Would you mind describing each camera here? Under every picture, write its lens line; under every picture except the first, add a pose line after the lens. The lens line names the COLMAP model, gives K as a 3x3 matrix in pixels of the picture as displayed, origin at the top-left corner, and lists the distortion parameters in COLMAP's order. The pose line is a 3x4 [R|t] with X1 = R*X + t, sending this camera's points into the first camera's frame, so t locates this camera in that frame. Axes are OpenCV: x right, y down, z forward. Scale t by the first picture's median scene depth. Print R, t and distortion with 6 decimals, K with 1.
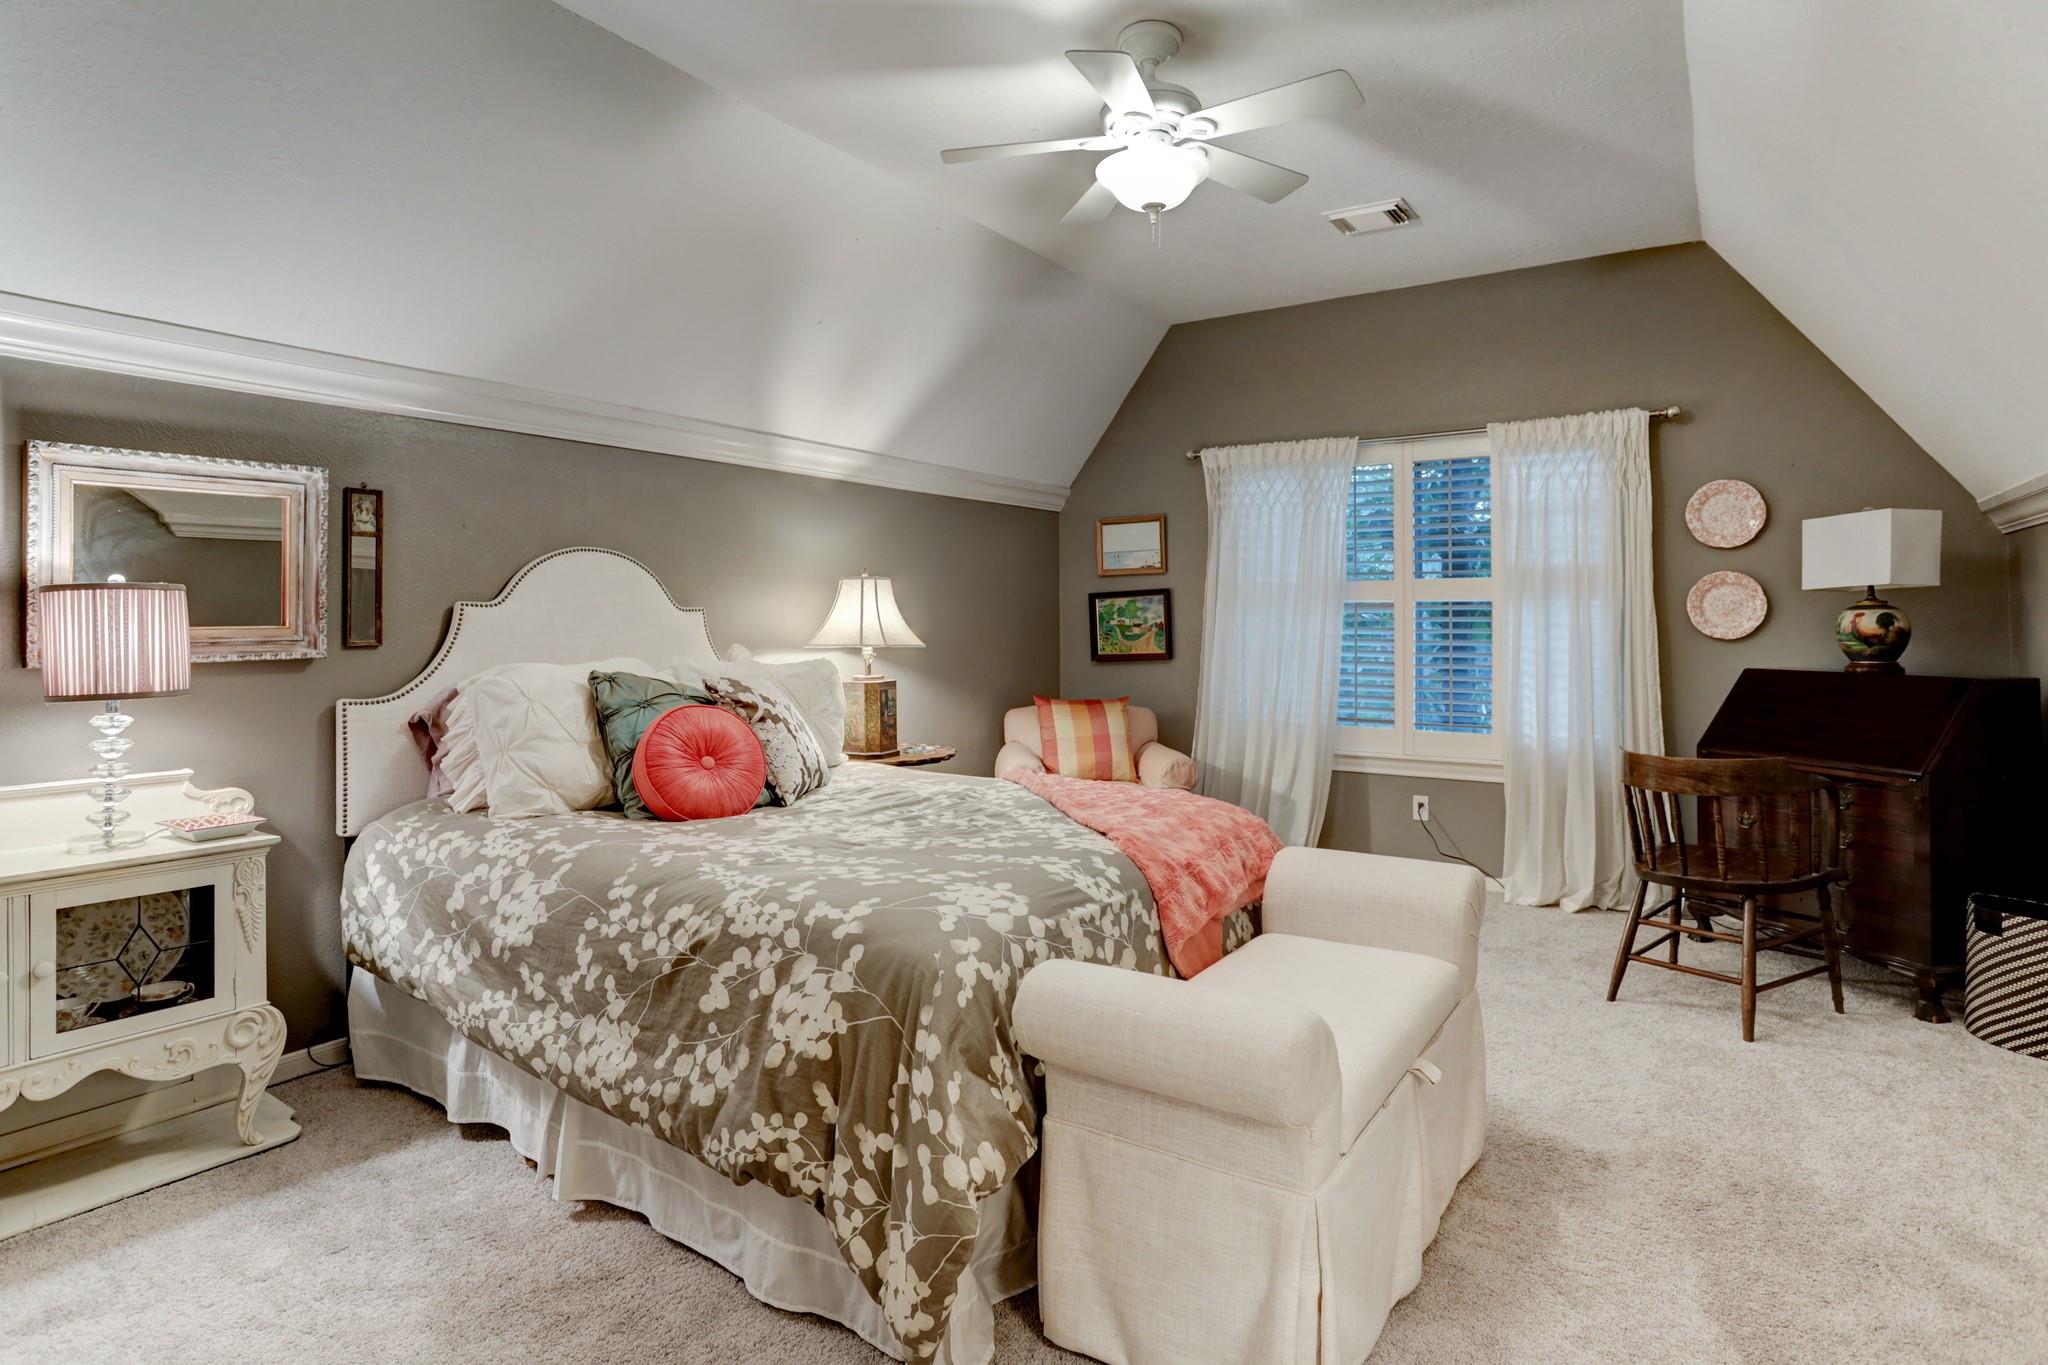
lens RADIAL K [[1041.6, 0, 1019.1], [0, 1041.6, 696.0], [0, 0, 1]] dist [-0.054616, 0.025742]
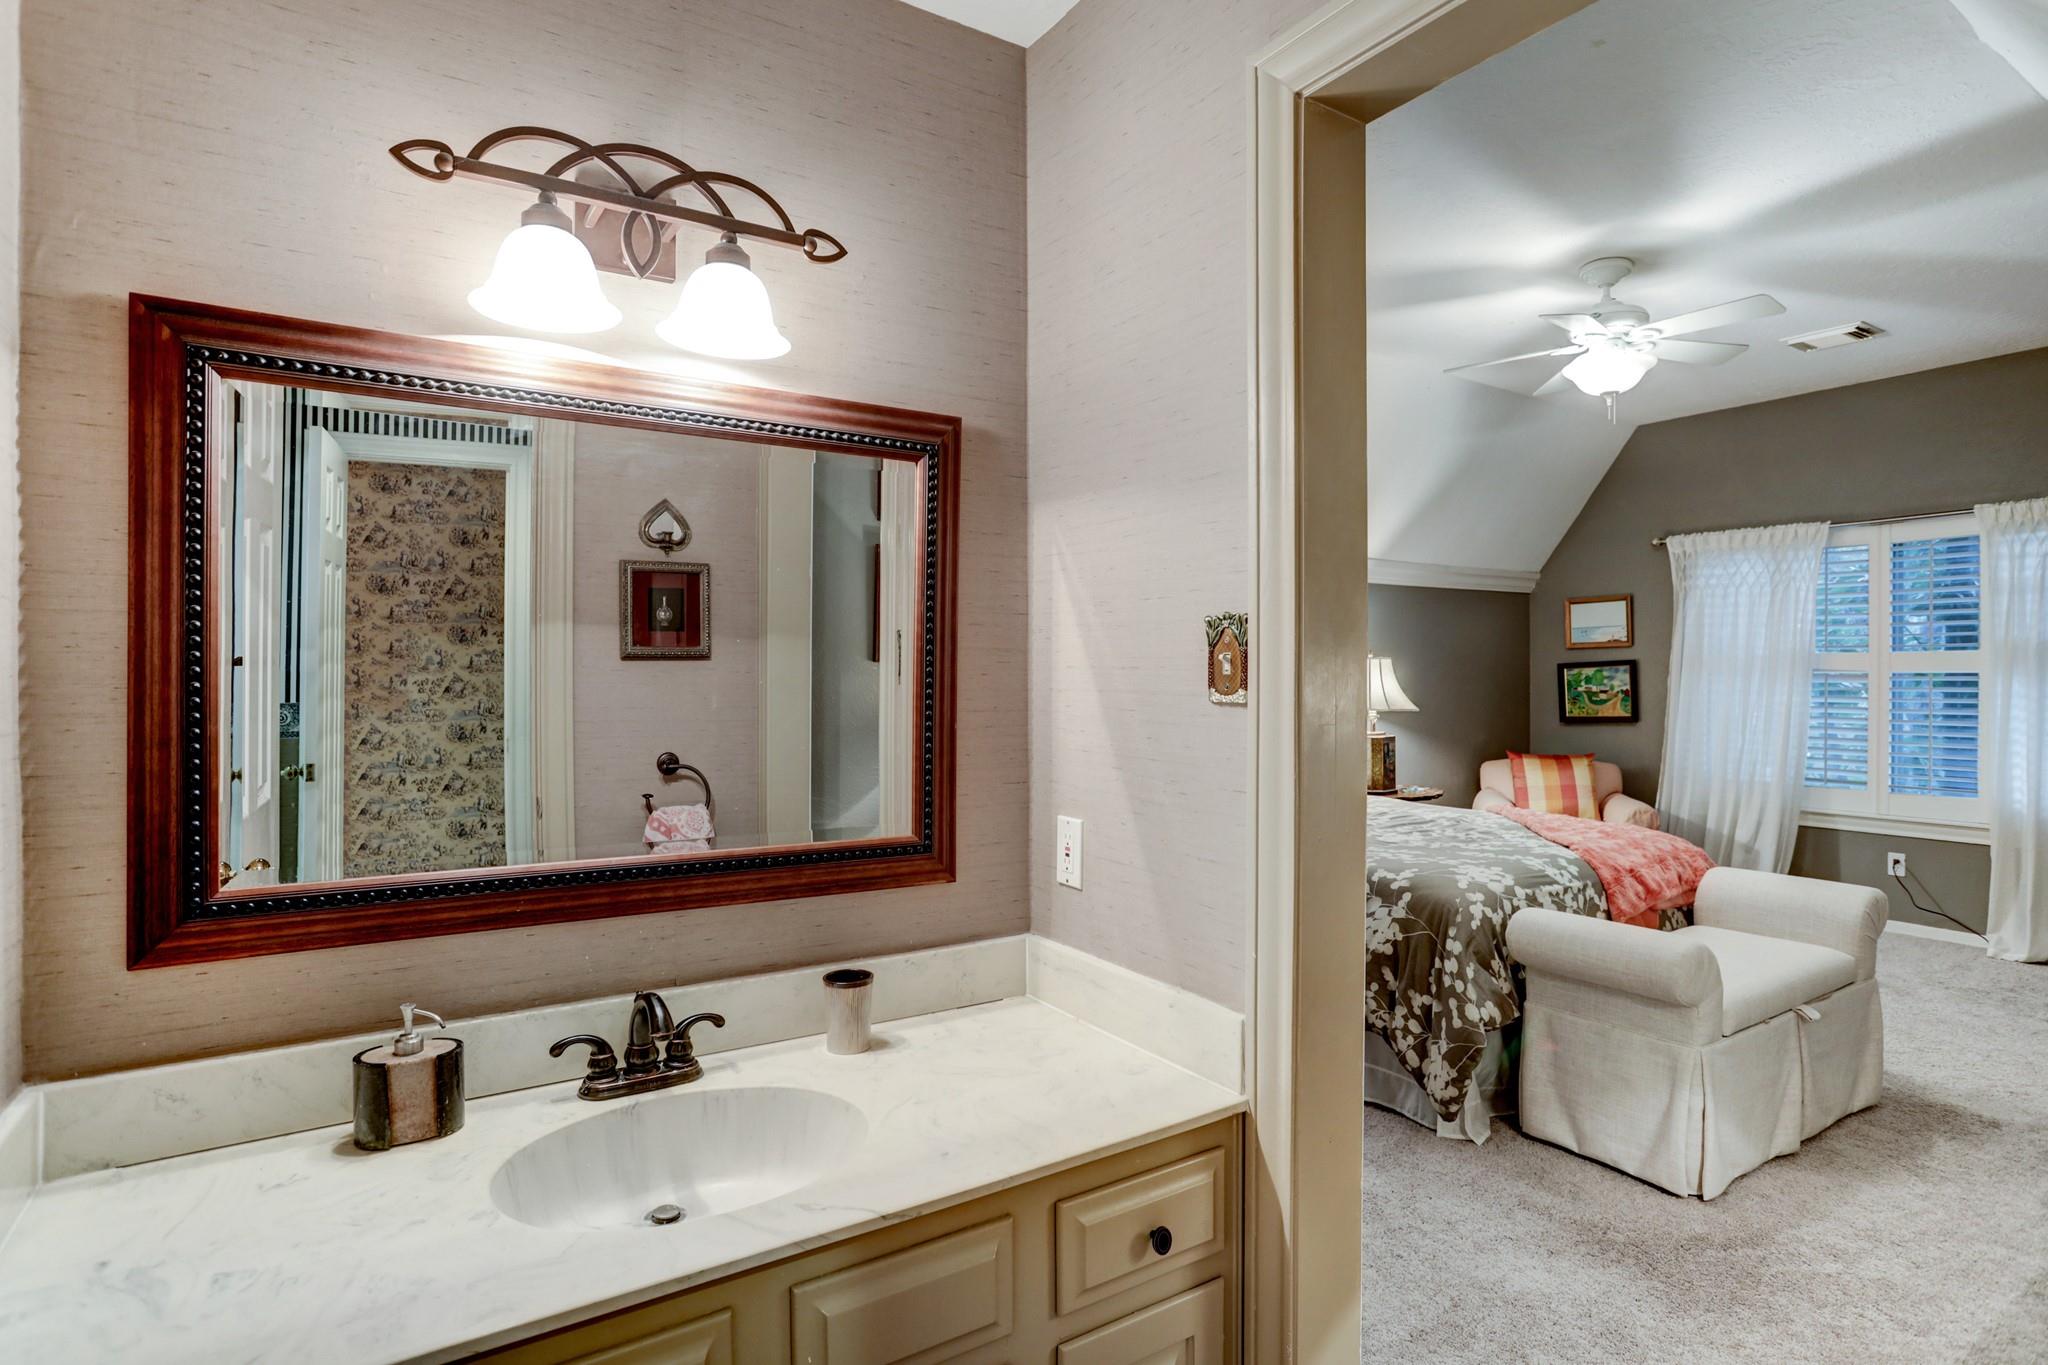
lens RADIAL K [[1041.6, 0, 1019.1], [0, 1041.6, 696.0], [0, 0, 1]] dist [-0.054616, 0.025742]
pose [[0.914633, 0.007492, -0.404217, -0.038684], [-0.026453, 0.998795, -0.041344, 0.001501], [0.403420, 0.048507, 0.913728, -0.596968]]
